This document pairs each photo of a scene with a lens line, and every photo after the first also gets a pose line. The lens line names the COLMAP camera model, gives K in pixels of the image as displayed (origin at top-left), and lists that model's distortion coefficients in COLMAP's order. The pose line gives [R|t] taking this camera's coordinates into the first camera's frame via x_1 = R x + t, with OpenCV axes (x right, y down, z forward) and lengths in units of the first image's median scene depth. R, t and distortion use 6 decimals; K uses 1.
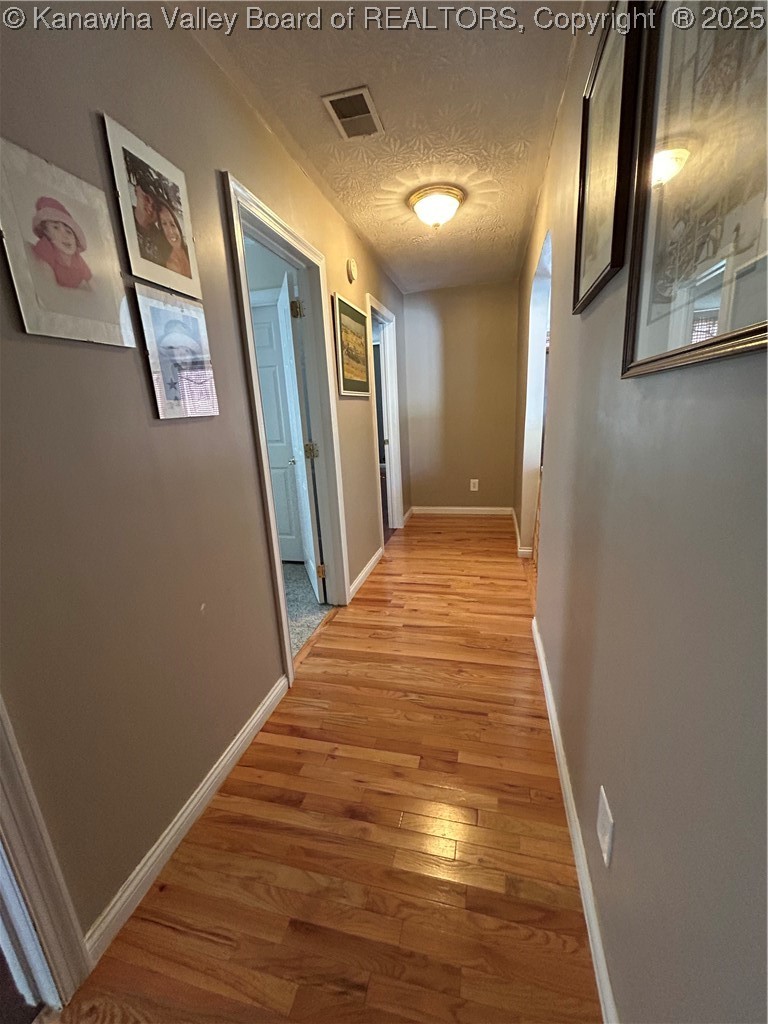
lens RADIAL K [[413.1, 0, 383.3], [0, 413.1, 513.7], [0, 0, 1]] dist [0.000647, -0.000068]
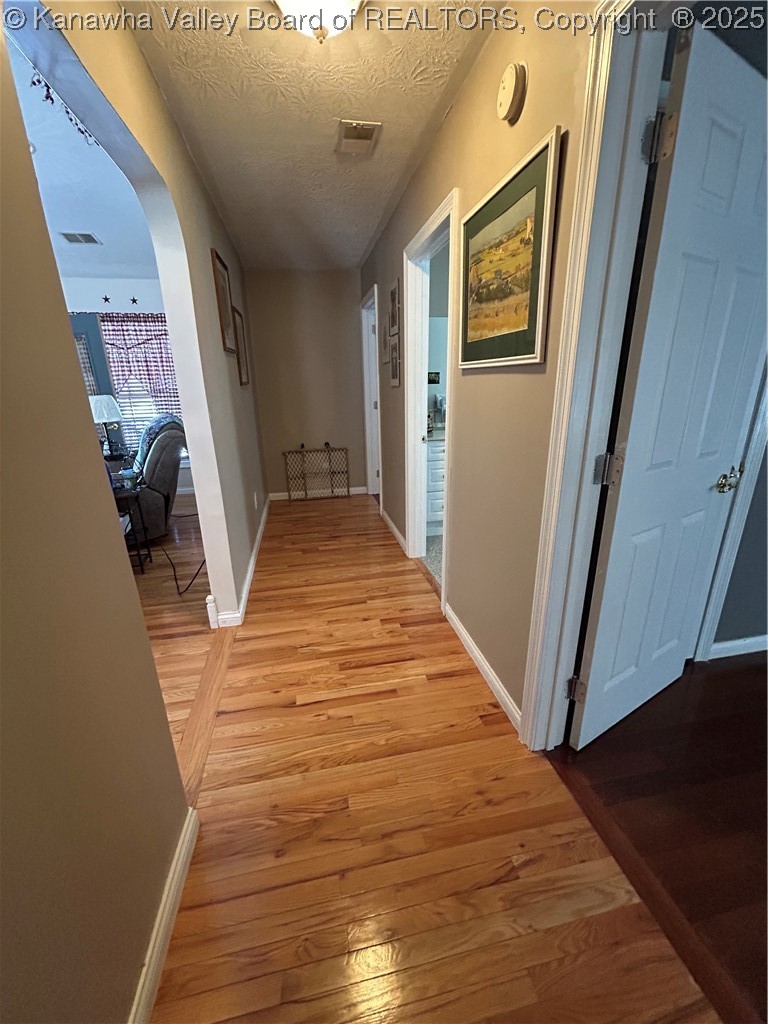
lens RADIAL K [[413.1, 0, 383.3], [0, 413.1, 513.7], [0, 0, 1]] dist [0.000647, -0.000068]
pose [[-0.900862, 0.195578, -0.387552, 0.351612], [-0.043283, 0.847844, 0.528476, -0.447472], [0.431943, 0.492858, -0.755326, 1.608329]]
